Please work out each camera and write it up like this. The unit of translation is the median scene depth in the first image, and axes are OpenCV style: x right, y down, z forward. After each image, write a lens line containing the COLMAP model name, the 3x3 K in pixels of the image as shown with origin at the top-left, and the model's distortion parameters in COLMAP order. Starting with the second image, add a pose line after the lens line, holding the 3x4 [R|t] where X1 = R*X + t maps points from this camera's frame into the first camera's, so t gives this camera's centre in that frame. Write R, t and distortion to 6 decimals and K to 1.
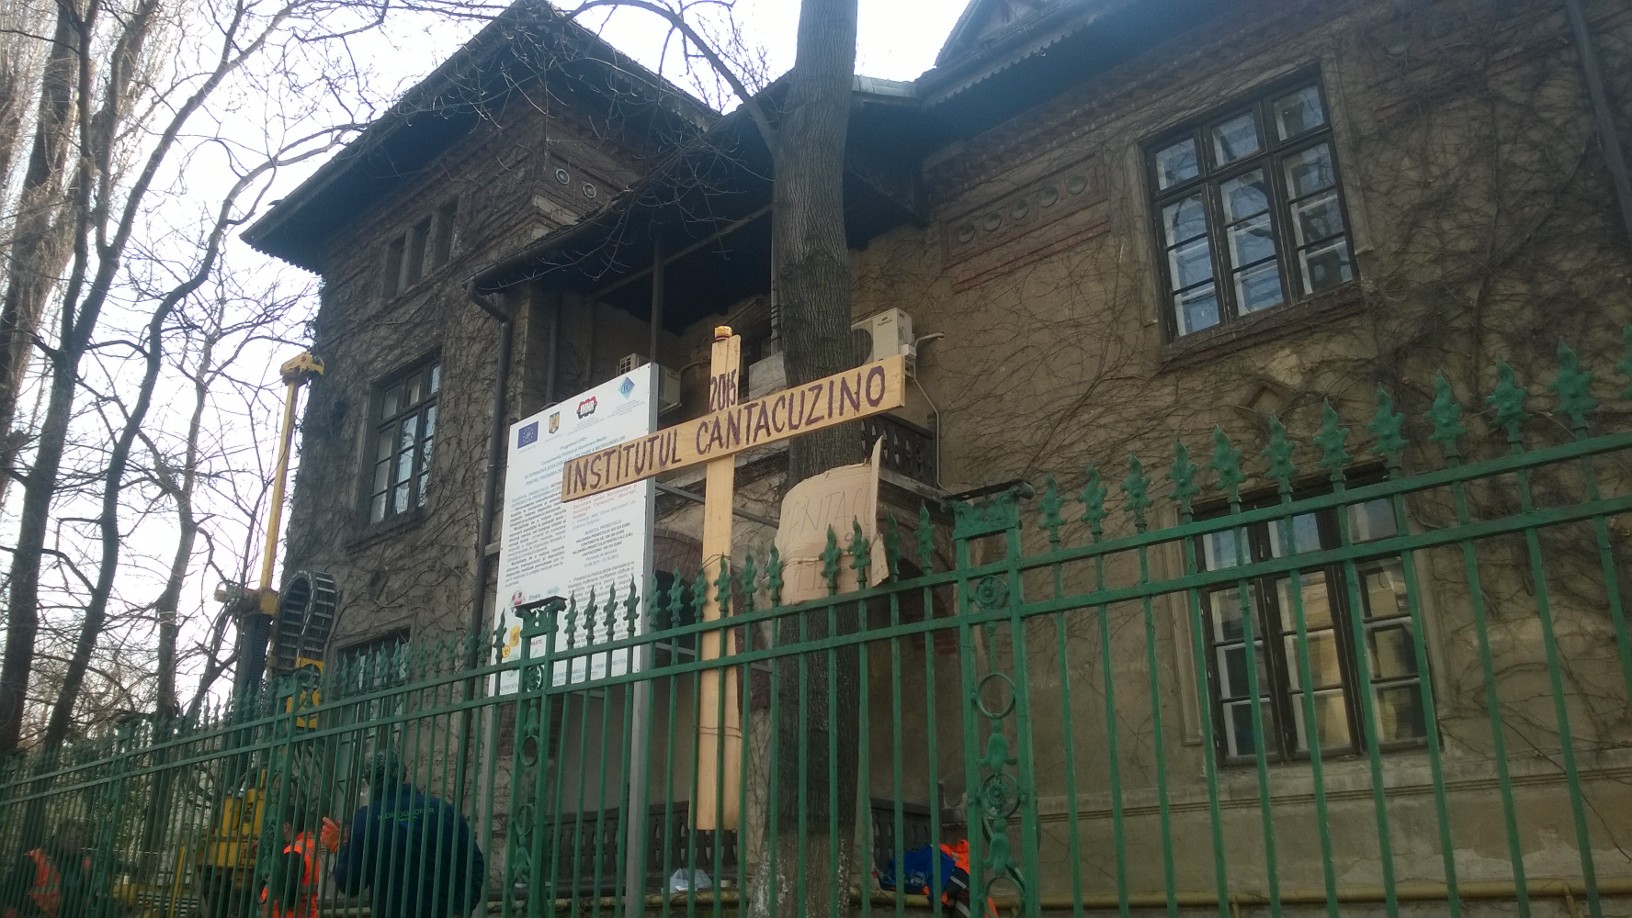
lens RADIAL K [[1238.1, 0, 743.0], [0, 1238.1, 509.7], [0, 0, 1]] dist [-0.007773, -0.002256]
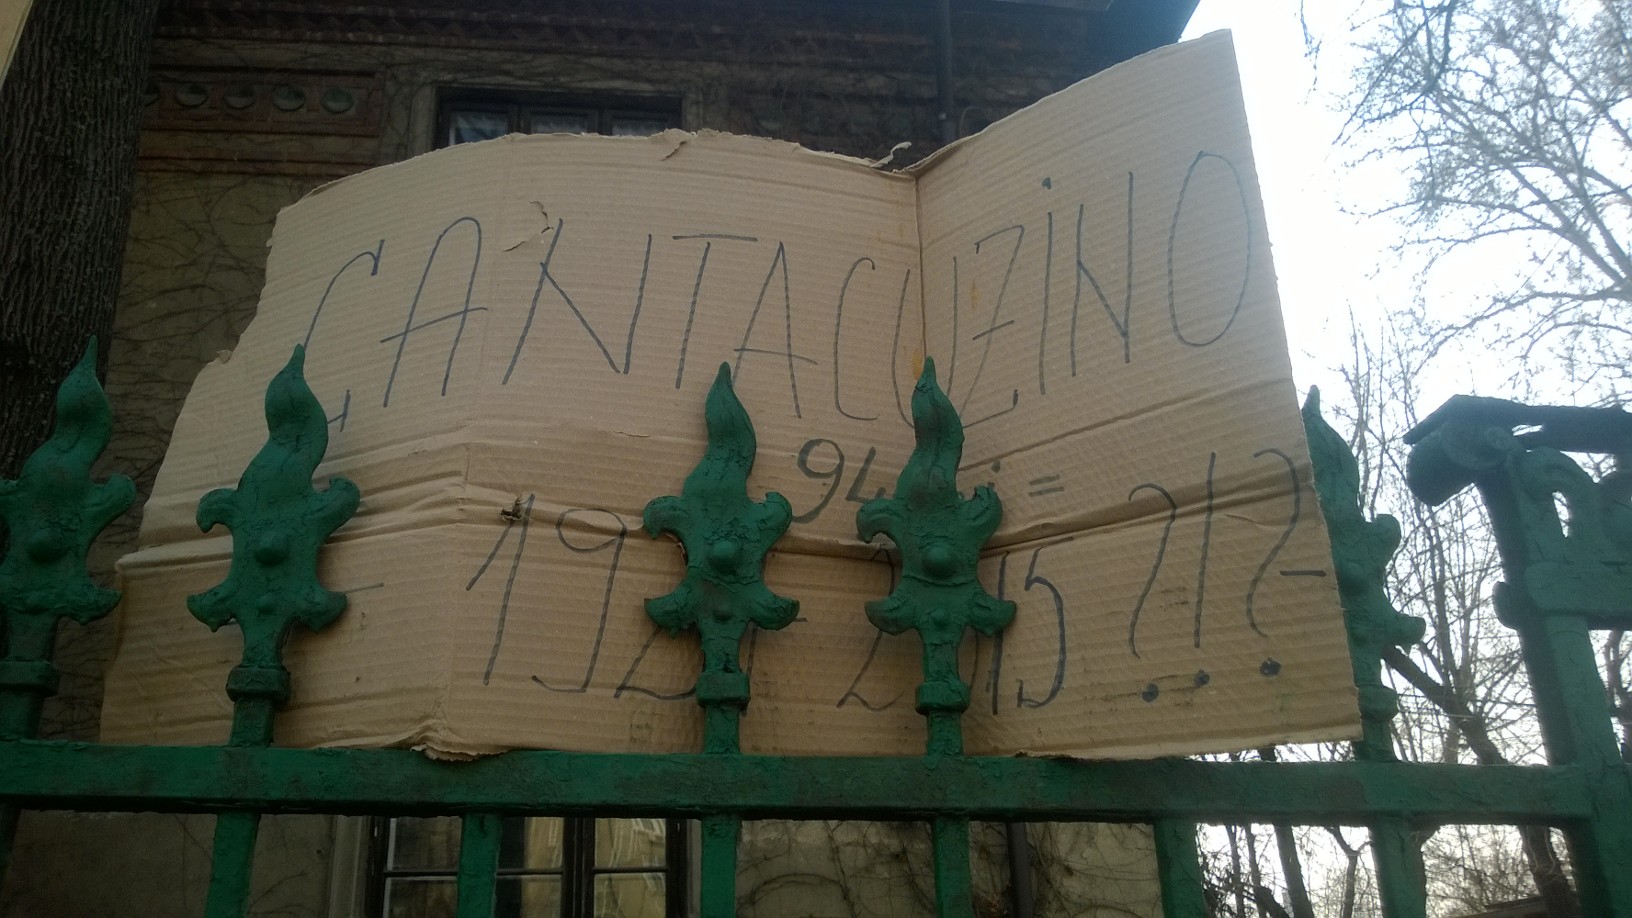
lens RADIAL K [[1238.1, 0, 743.0], [0, 1238.1, 509.7], [0, 0, 1]] dist [-0.007773, -0.002256]
pose [[0.645617, 0.270603, 0.714110, -0.025730], [-0.223959, 0.961088, -0.161714, 0.028388], [-0.730083, -0.055525, 0.681099, 0.392768]]
